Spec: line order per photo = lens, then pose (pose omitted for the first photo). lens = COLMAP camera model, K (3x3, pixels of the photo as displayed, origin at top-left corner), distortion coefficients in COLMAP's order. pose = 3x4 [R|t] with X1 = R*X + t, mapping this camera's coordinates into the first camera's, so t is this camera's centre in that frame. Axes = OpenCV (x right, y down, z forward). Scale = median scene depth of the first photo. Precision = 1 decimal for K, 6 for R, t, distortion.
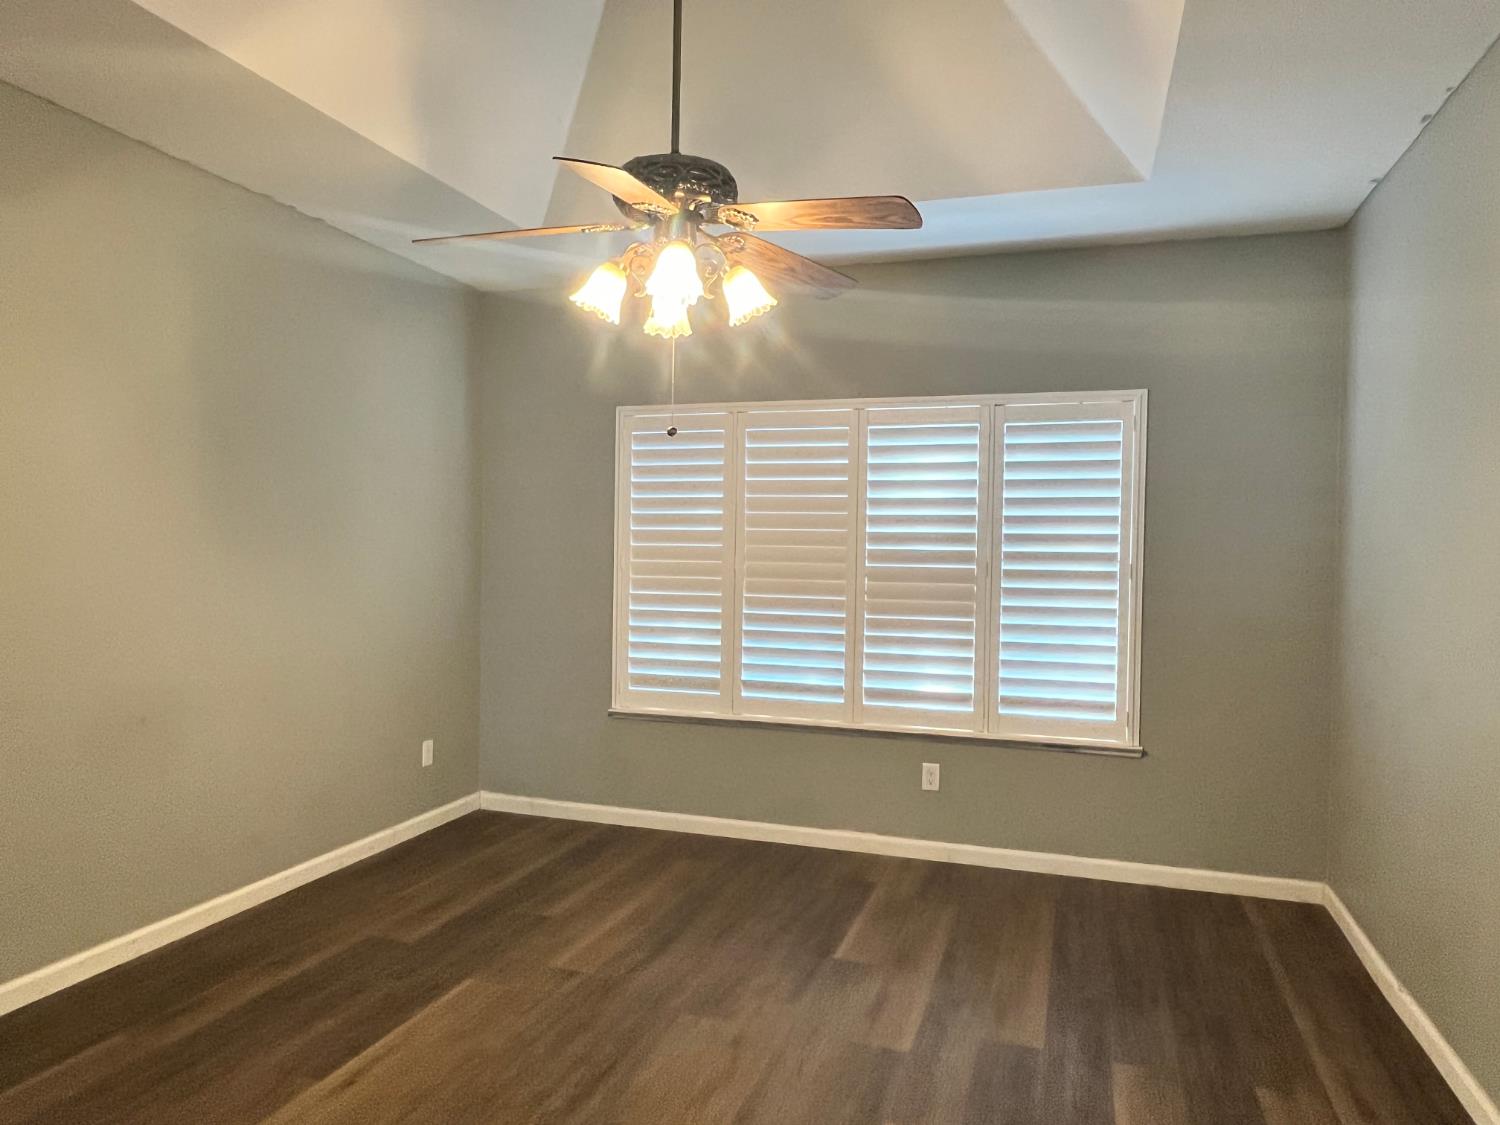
lens RADIAL K [[965.1, 0, 750.0], [0, 965.1, 562.5], [0, 0, 1]] dist [0.000238, 0.001366]
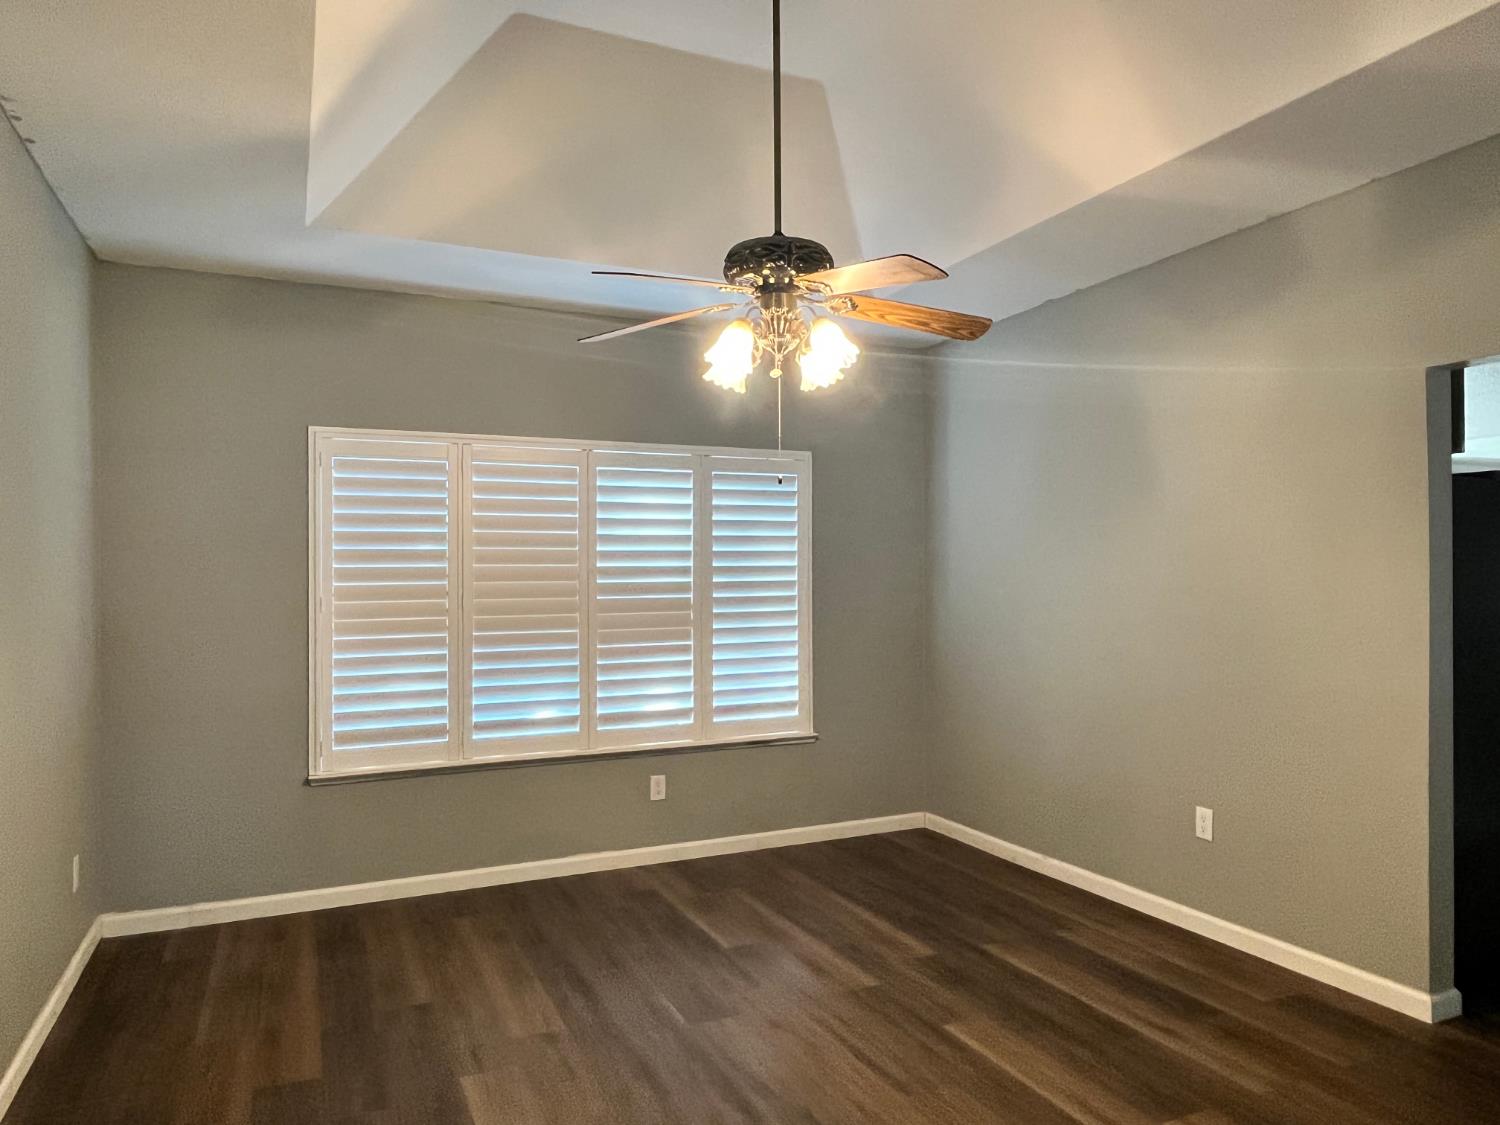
lens RADIAL K [[947.8, 0, 774.3], [0, 947.8, 571.9], [0, 0, 1]] dist [-0.005444, -0.000213]
pose [[0.744876, -0.019239, 0.666926, -0.437024], [0.032284, 0.999453, -0.007225, -0.012372], [-0.666422, 0.026913, 0.745089, 0.098780]]
